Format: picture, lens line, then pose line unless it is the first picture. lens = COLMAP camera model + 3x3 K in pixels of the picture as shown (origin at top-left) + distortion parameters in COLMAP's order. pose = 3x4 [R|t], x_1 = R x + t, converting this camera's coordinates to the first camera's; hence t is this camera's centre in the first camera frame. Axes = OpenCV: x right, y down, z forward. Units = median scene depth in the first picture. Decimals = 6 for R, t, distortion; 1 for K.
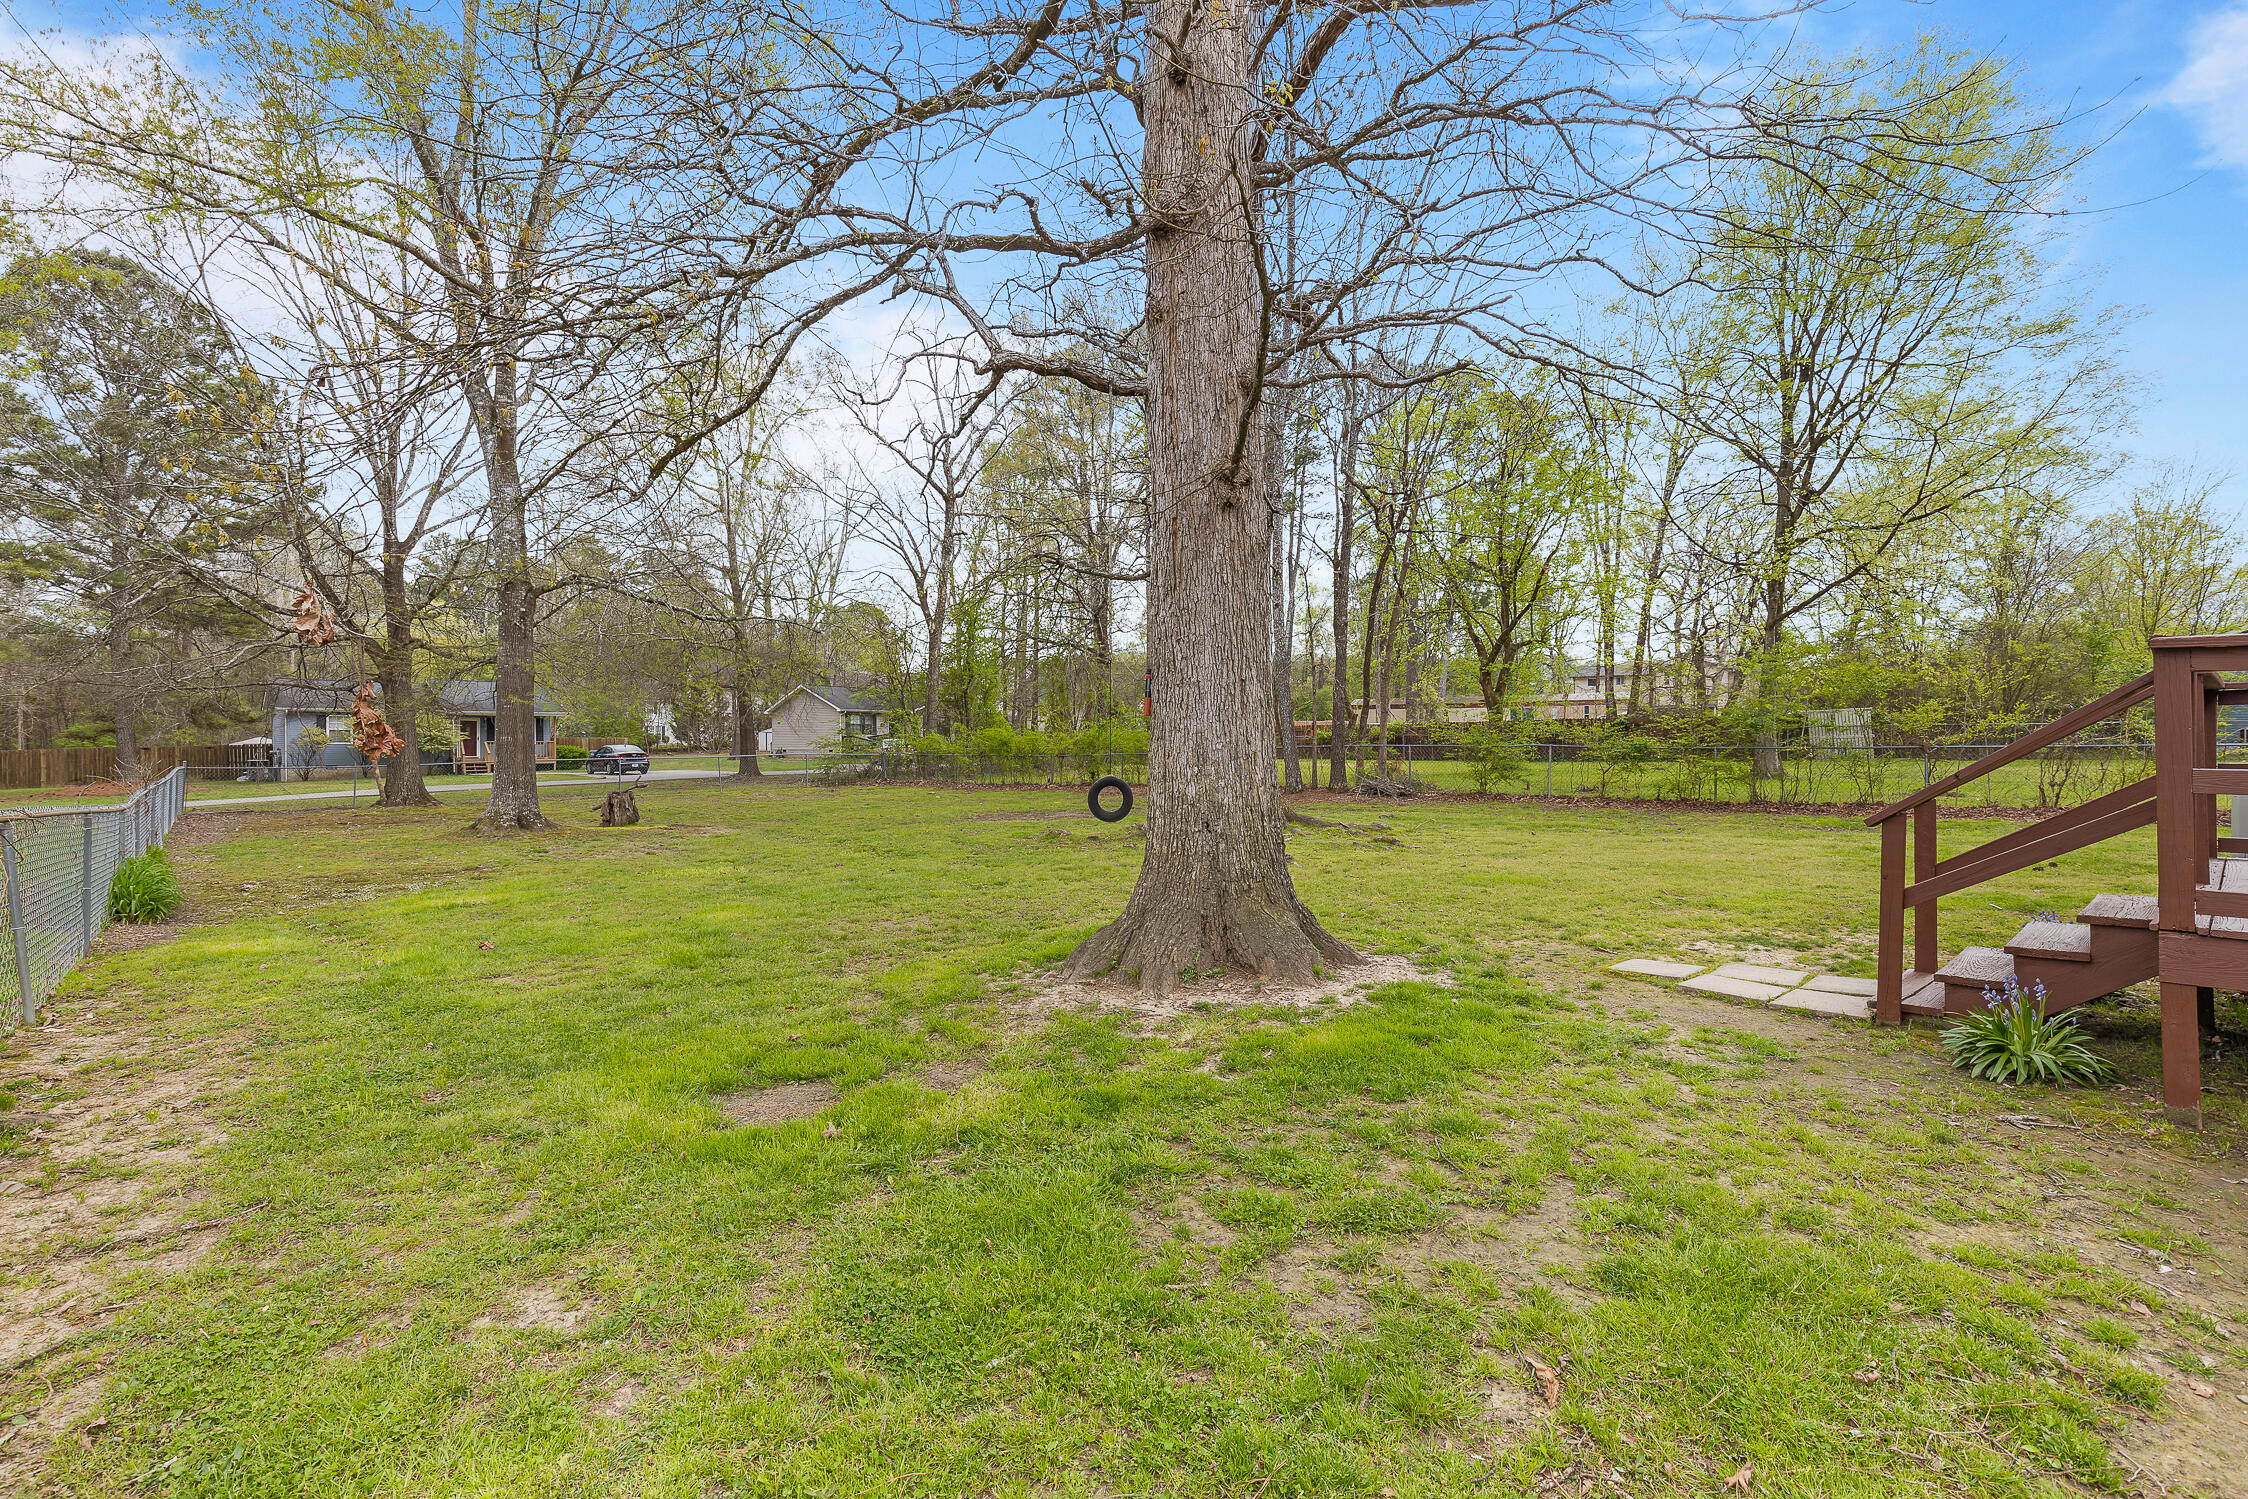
lens RADIAL K [[1035.6, 0, 1120.8], [0, 1035.6, 735.6], [0, 0, 1]] dist [0.004169, 0.000148]
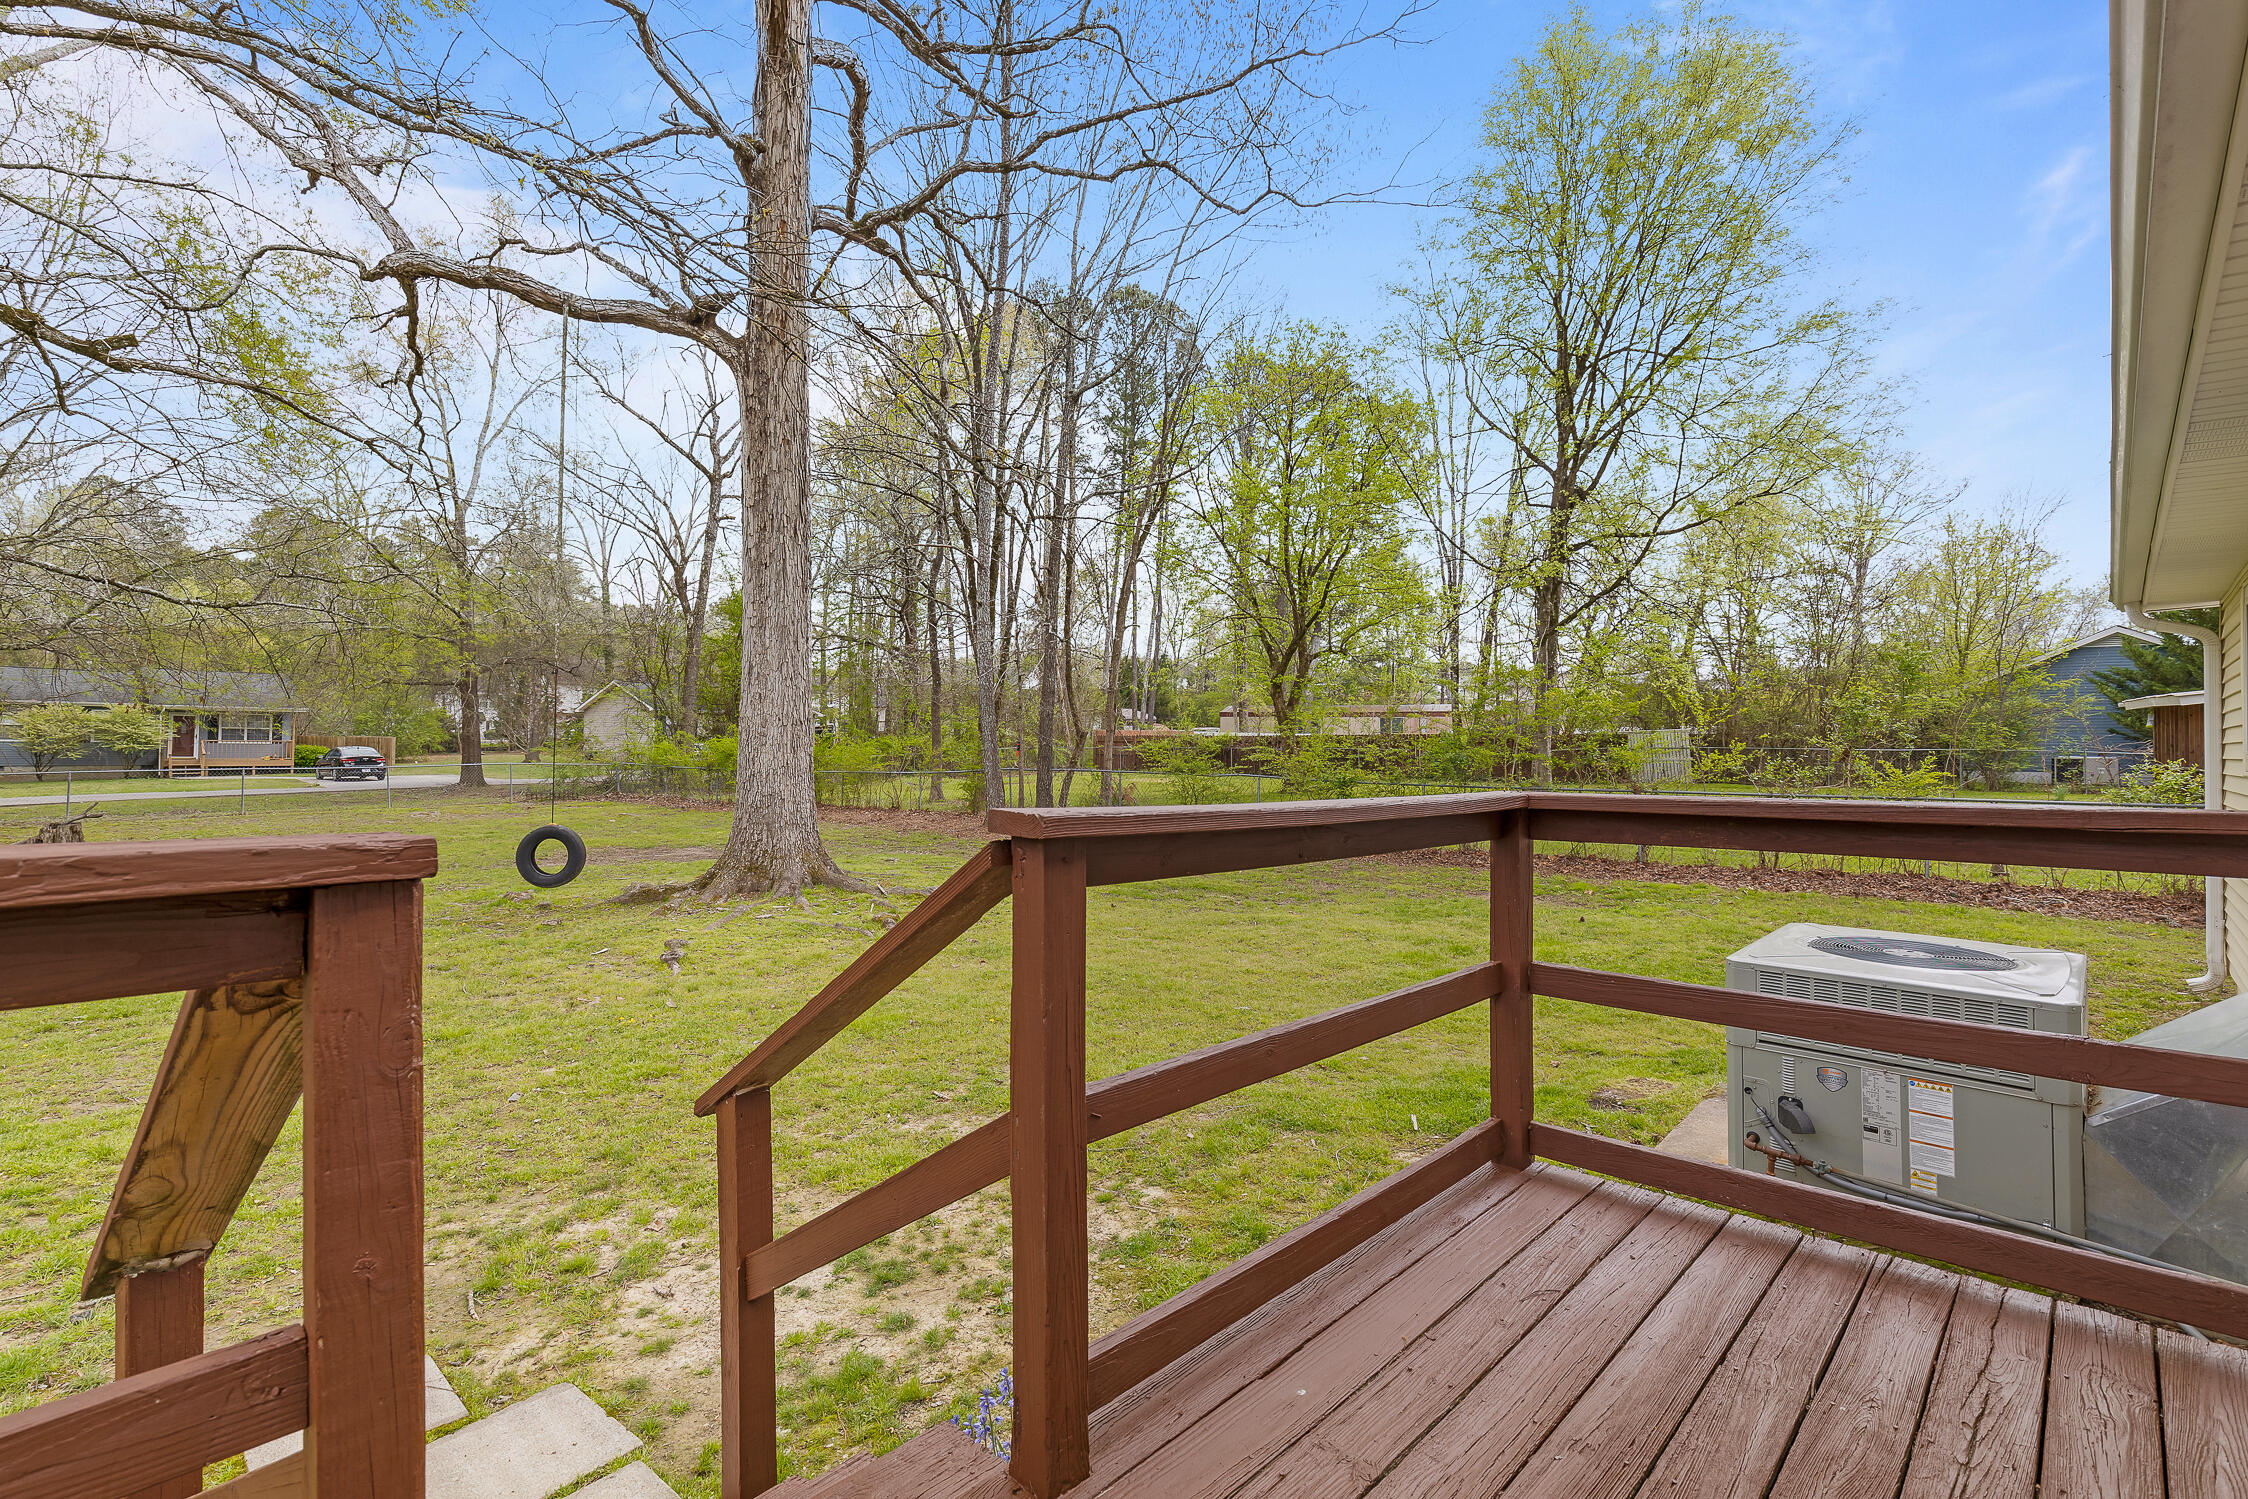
lens RADIAL K [[1035.6, 0, 1120.8], [0, 1035.6, 735.6], [0, 0, 1]] dist [0.004169, 0.000148]
pose [[0.997359, 0.015034, 0.071058, 0.125706], [-0.014998, 0.999887, -0.001032, -0.011106], [-0.071066, -0.000036, 0.997472, 0.079103]]
